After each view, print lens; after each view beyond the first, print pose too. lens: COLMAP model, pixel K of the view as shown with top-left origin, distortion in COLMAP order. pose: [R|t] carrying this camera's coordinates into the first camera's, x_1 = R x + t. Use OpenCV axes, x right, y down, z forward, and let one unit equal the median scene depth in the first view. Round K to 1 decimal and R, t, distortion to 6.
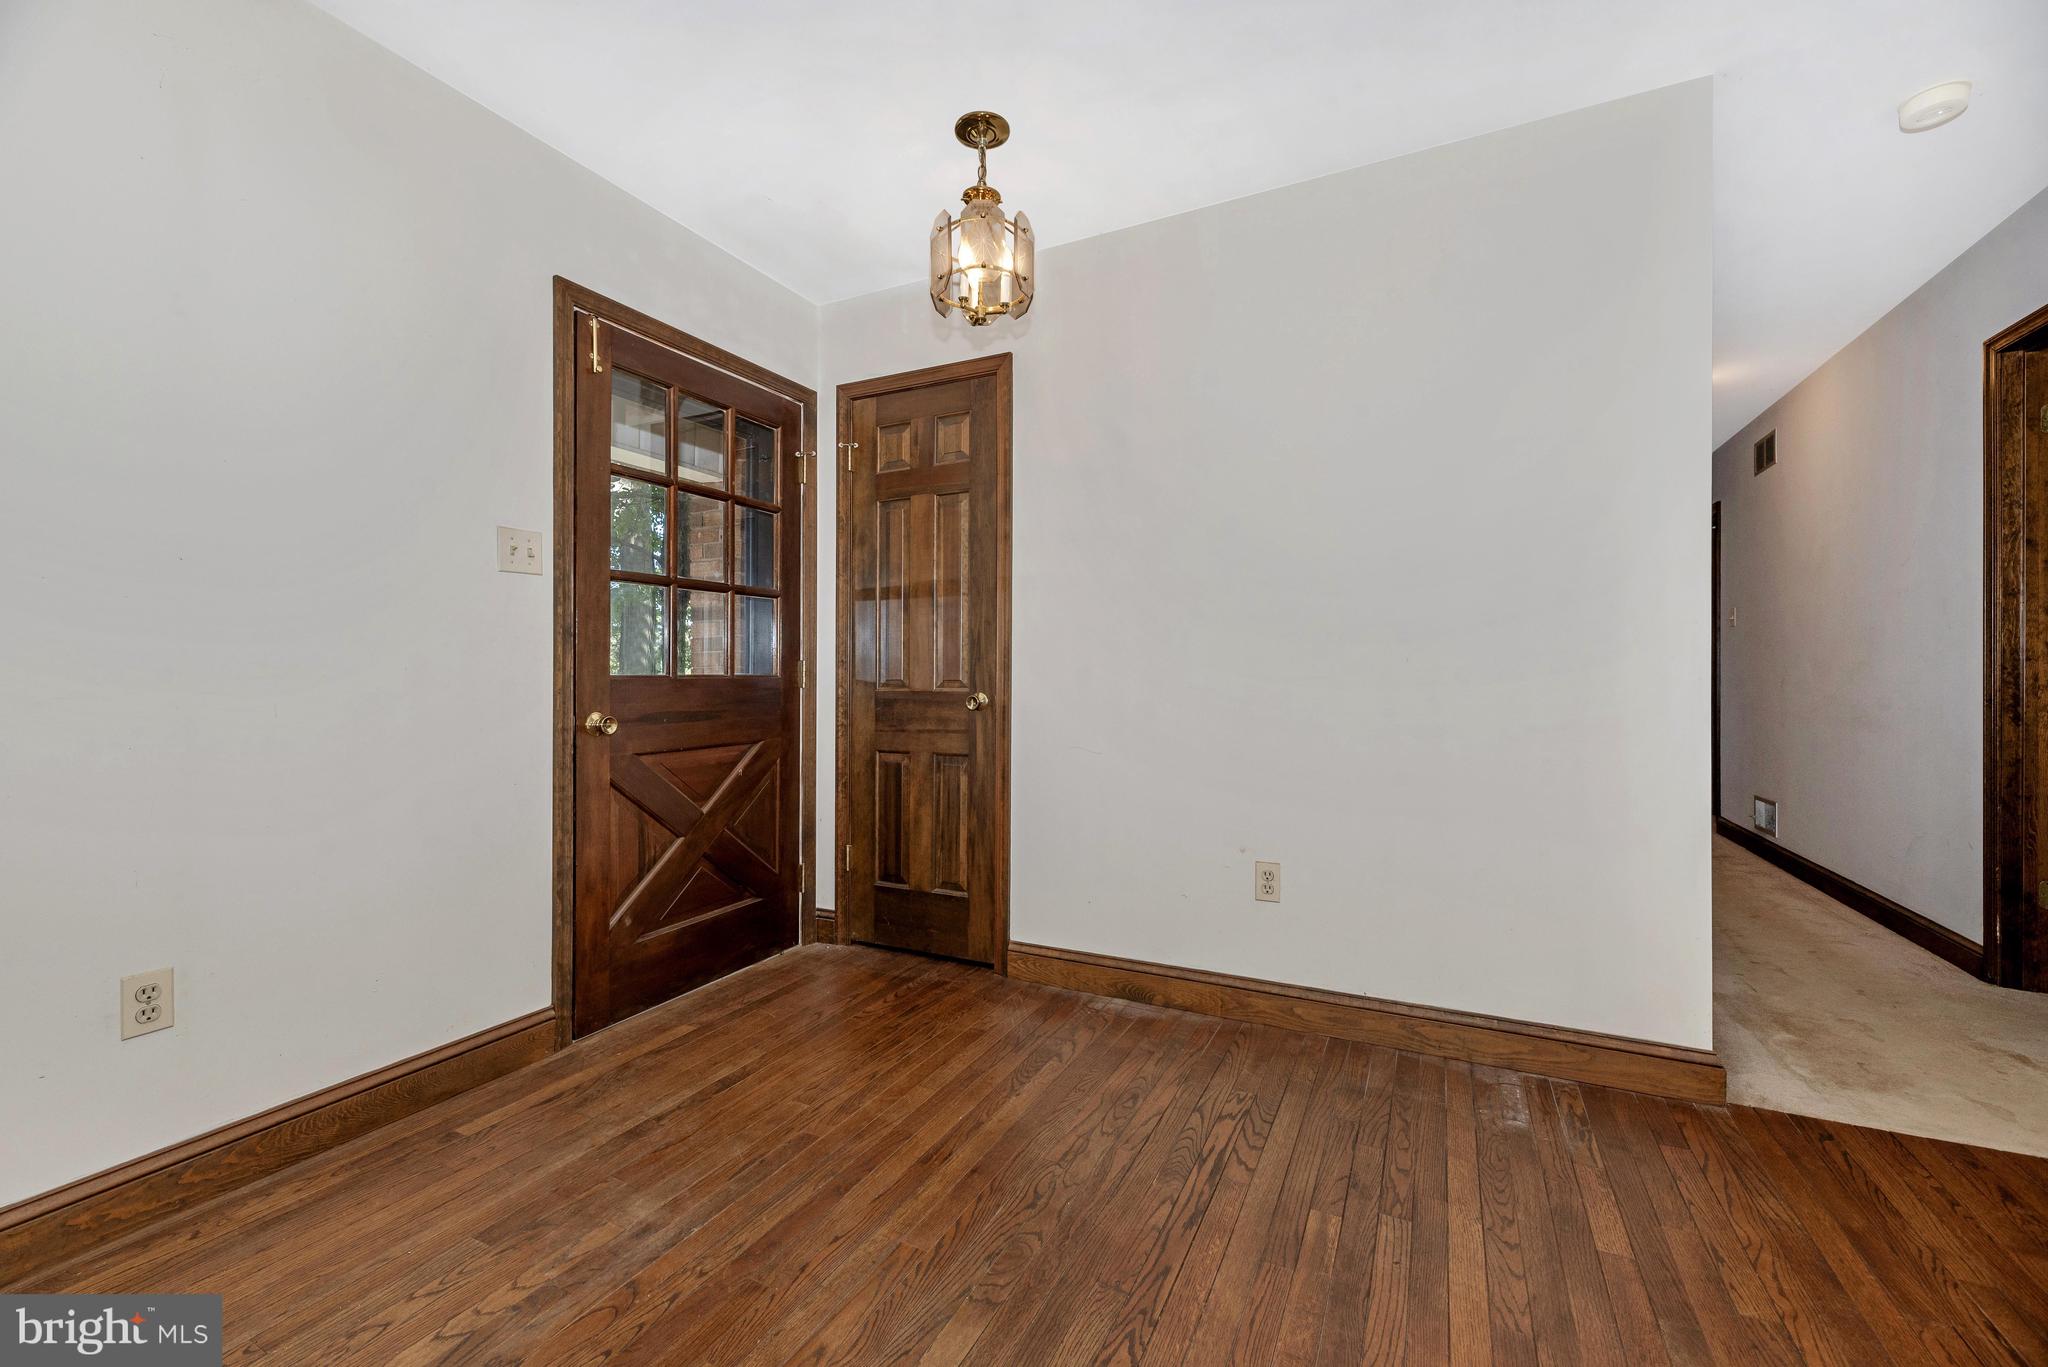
lens RADIAL K [[833.6, 0, 1024.0], [0, 833.6, 683.5], [0, 0, 1]] dist [-0.000311, -0.000181]
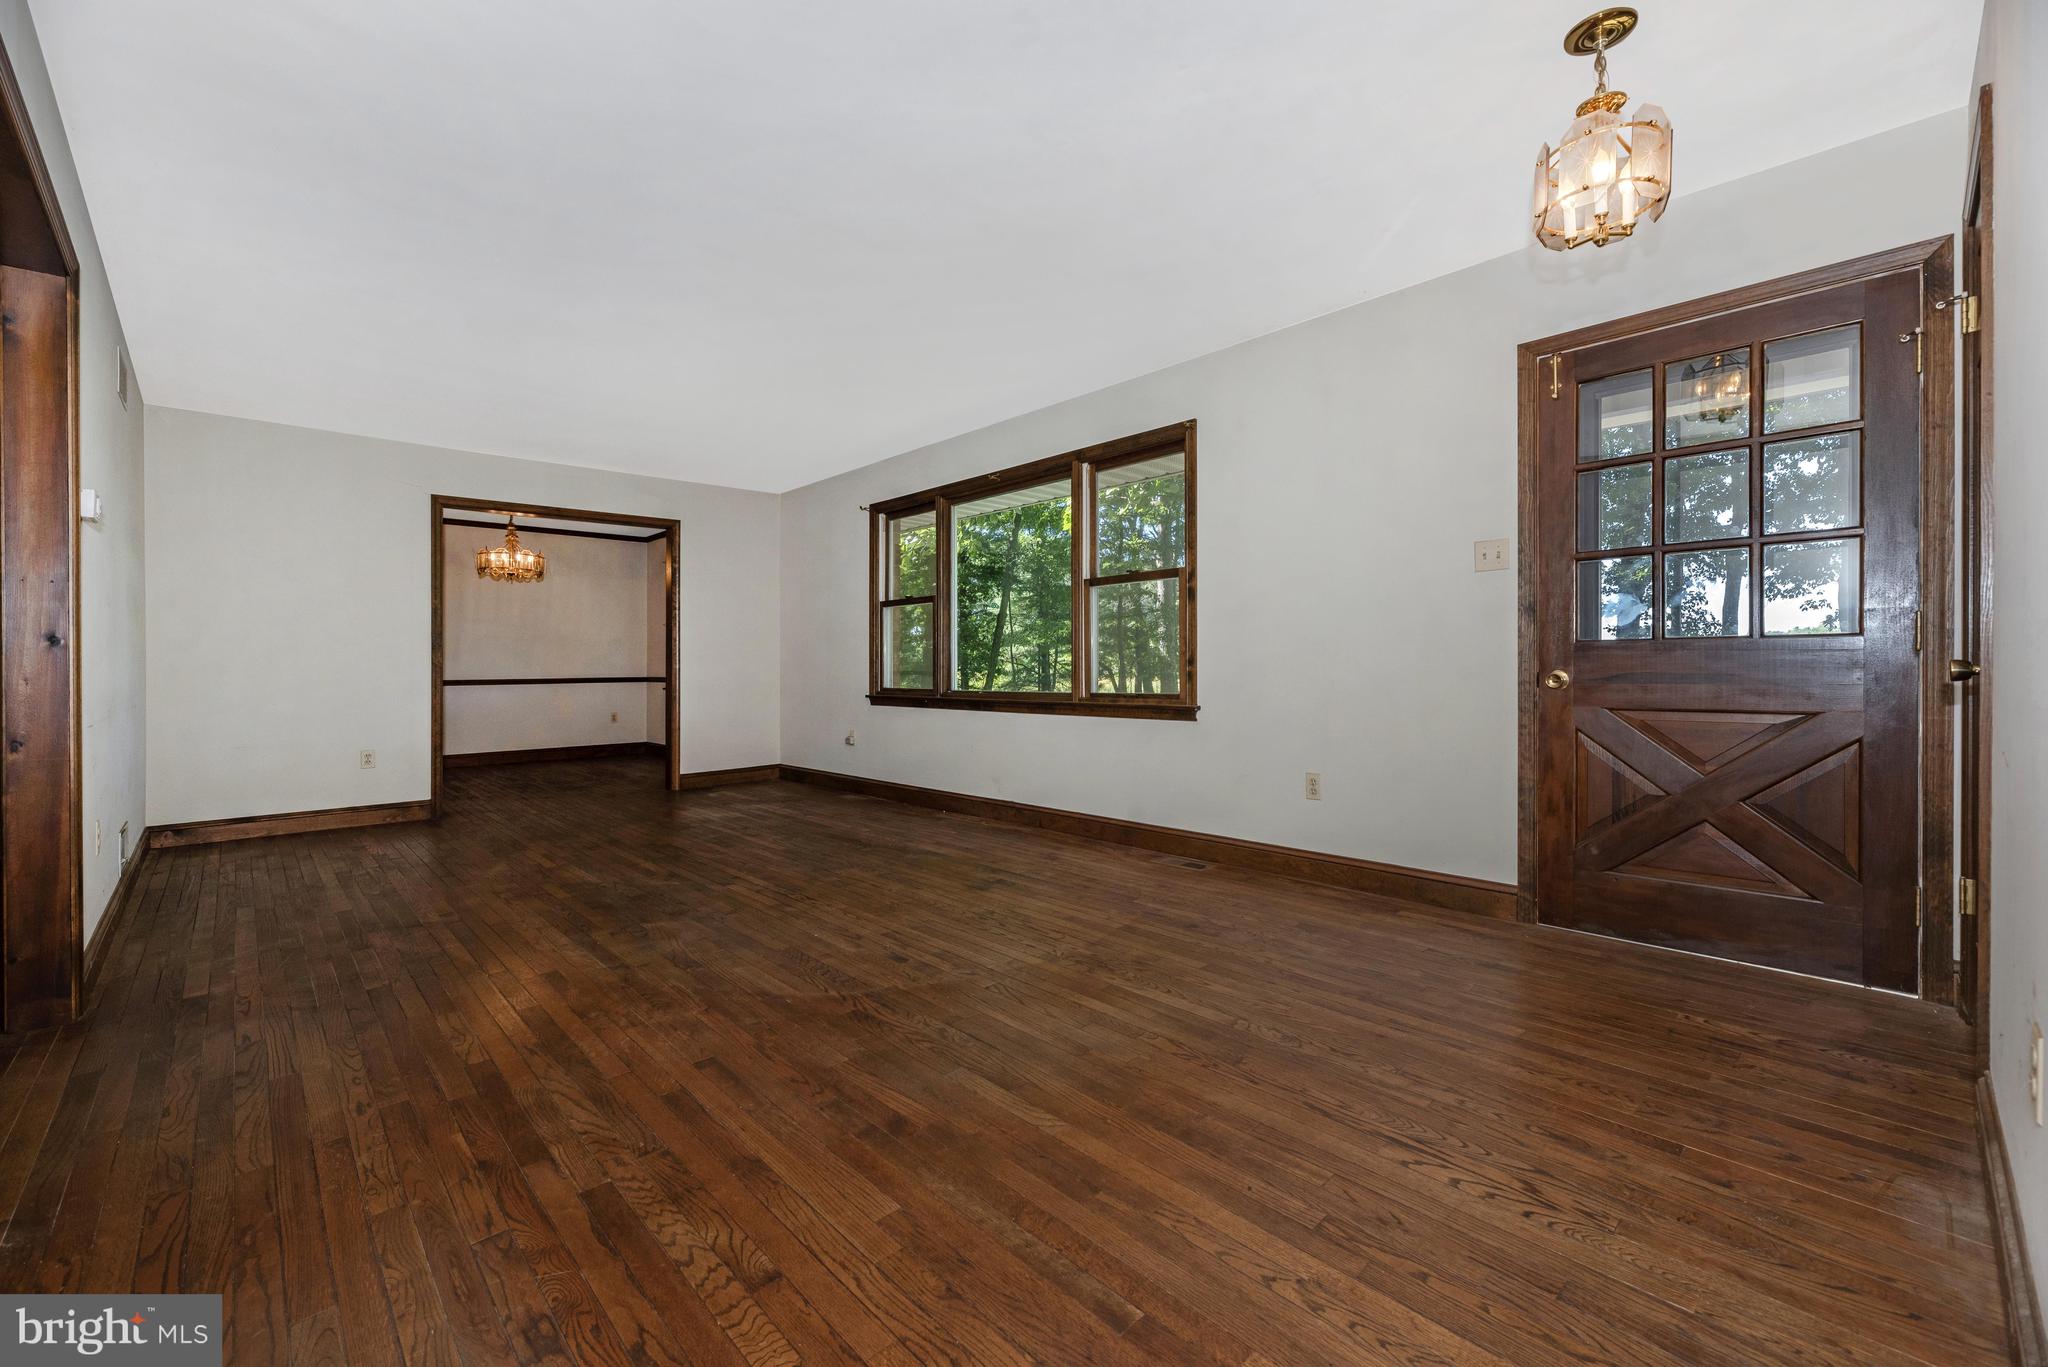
lens RADIAL K [[823.8, 0, 995.8], [0, 823.8, 662.1], [0, 0, 1]] dist [0.000419, 0.000234]
pose [[-0.355841, 0.007877, -0.934513, 0.808089], [0.005192, 0.999966, 0.006451, 0.008304], [0.934532, -0.002557, -0.355869, 0.563208]]
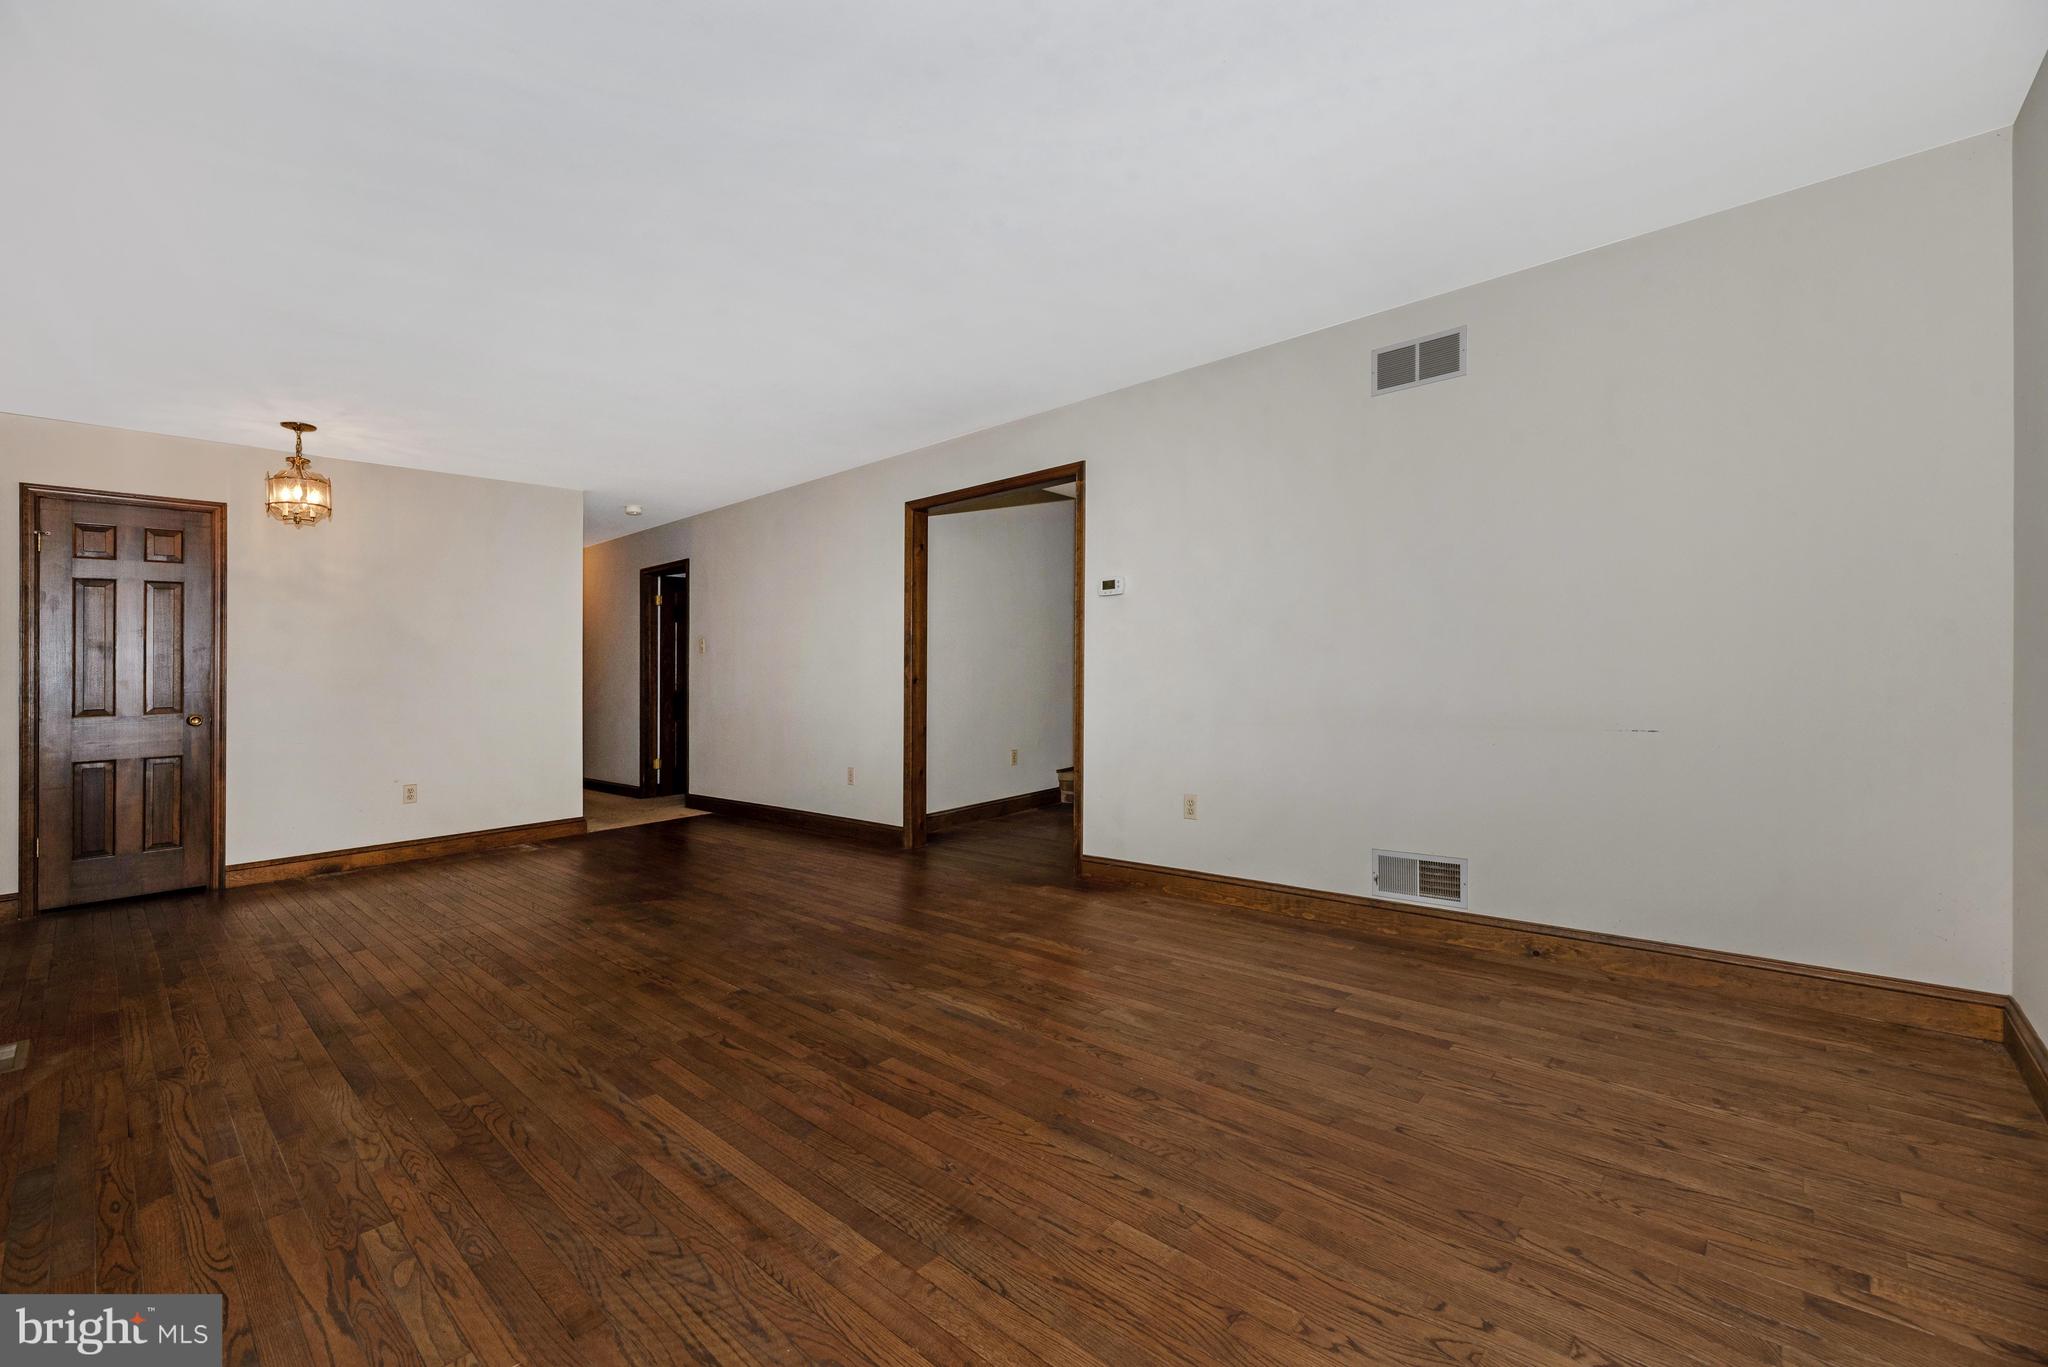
lens RADIAL K [[853.6, 0, 995.1], [0, 853.6, 622.1], [0, 0, 1]] dist [0.000612, 0.000020]
pose [[0.286771, 0.052137, 0.956579, -1.240065], [0.036584, 0.997194, -0.065318, -0.001163], [-0.957300, 0.053726, 0.284059, -0.958444]]
